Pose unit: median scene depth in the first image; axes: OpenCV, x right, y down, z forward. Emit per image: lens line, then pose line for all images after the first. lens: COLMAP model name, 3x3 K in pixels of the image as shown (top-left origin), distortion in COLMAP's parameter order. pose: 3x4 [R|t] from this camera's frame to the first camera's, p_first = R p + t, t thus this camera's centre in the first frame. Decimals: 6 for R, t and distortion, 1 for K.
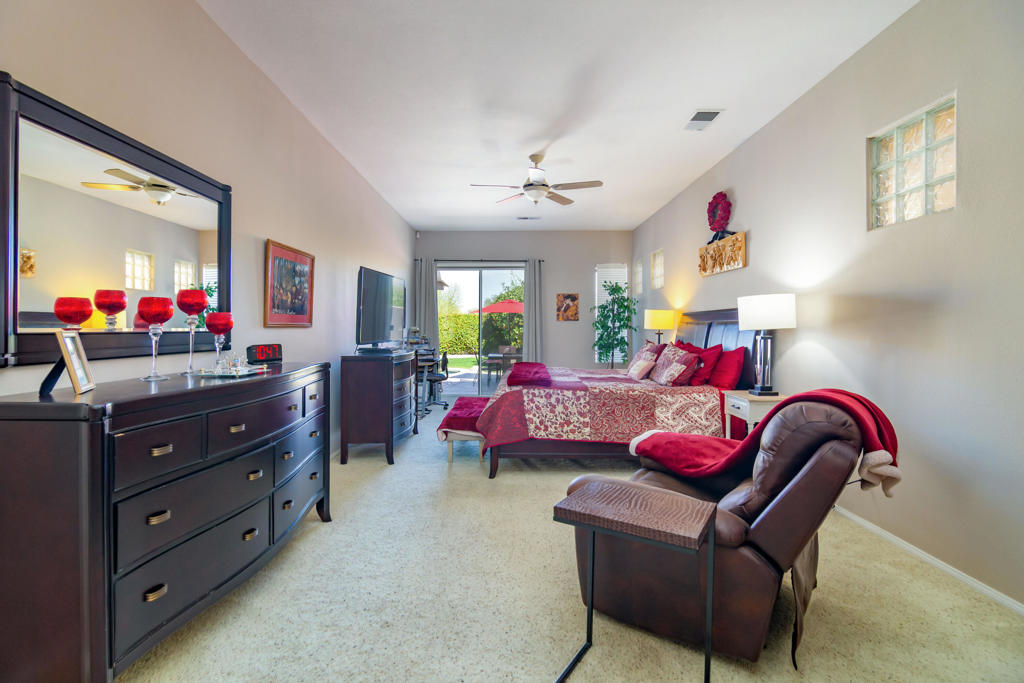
lens RADIAL K [[474.1, 0, 509.4], [0, 474.1, 329.7], [0, 0, 1]] dist [0.001717, -0.024763]
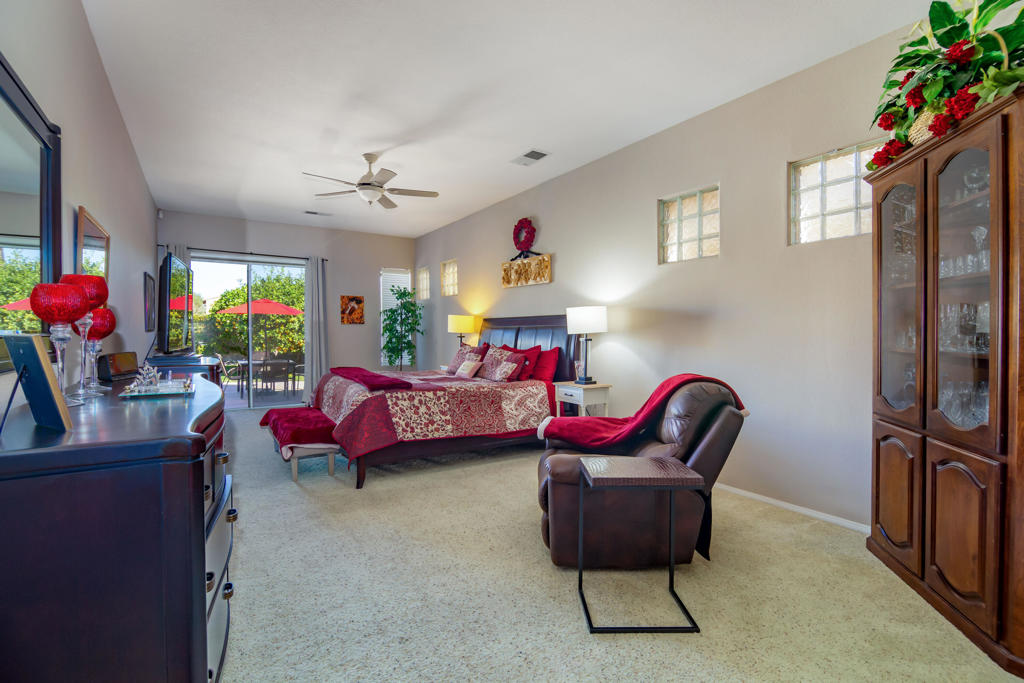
lens RADIAL K [[464.8, 0, 518.1], [0, 464.8, 335.5], [0, 0, 1]] dist [-0.013303, -0.000294]
pose [[0.831282, -0.001185, 0.555849, -0.280067], [-0.001369, 0.999990, 0.004180, 0.000649], [-0.555849, -0.004236, 0.831273, 0.044276]]
